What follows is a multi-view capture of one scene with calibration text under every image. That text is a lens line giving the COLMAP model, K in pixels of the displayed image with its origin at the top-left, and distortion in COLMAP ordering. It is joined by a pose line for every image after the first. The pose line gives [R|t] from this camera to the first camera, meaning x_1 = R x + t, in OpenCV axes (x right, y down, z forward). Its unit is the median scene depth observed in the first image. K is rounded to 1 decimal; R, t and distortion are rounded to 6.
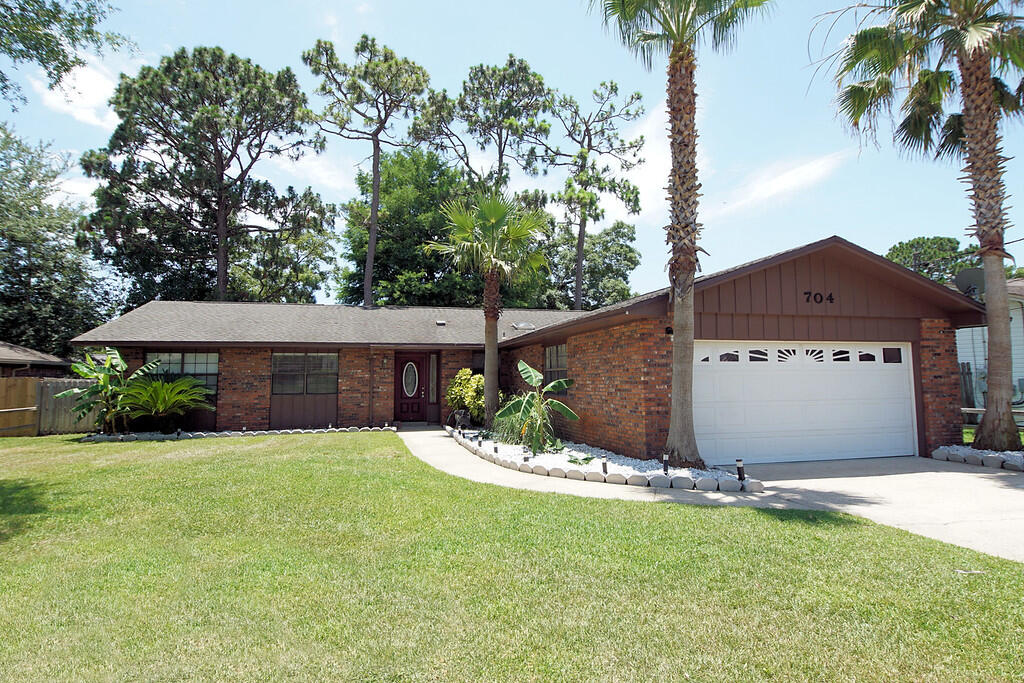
lens RADIAL K [[548.8, 0, 506.7], [0, 548.8, 341.0], [0, 0, 1]] dist [0.032357, -0.031881]
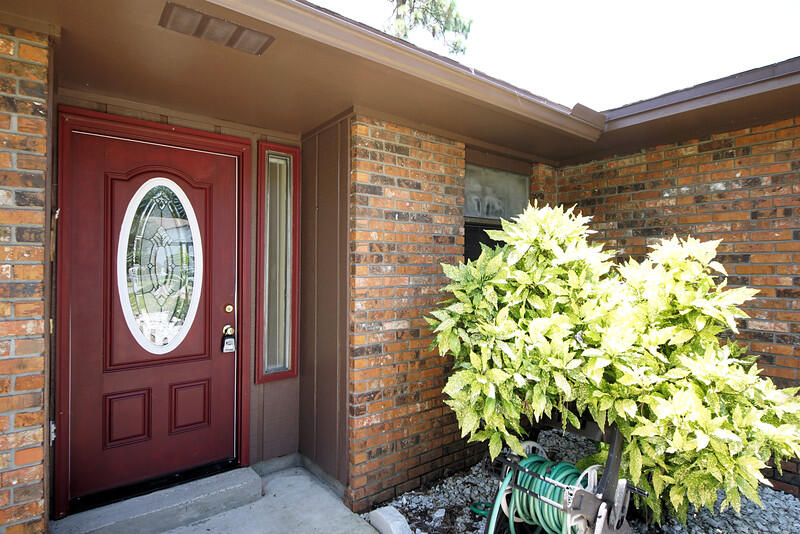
lens RADIAL K [[428.8, 0, 399.2], [0, 428.8, 266.1], [0, 0, 1]] dist [0.032357, -0.031881]
pose [[0.911380, 0.009256, 0.411462, -0.173332], [-0.038530, 0.997275, 0.062910, 0.061570], [-0.409759, -0.073189, 0.909253, 0.887911]]
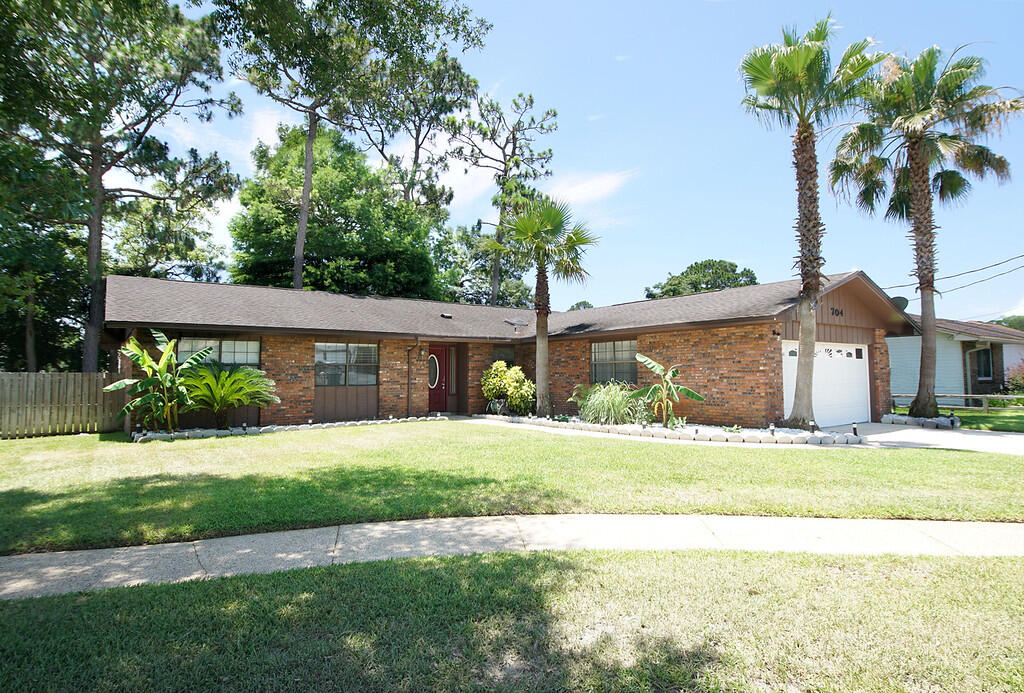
lens RADIAL K [[563.0, 0, 511.8], [0, 563.0, 348.1], [0, 0, 1]] dist [0.026225, -0.027122]
pose [[0.928391, 0.018121, 0.371163, -0.457466], [-0.025305, 0.999575, 0.014494, 0.008556], [-0.370743, -0.022849, 0.928455, -0.024301]]
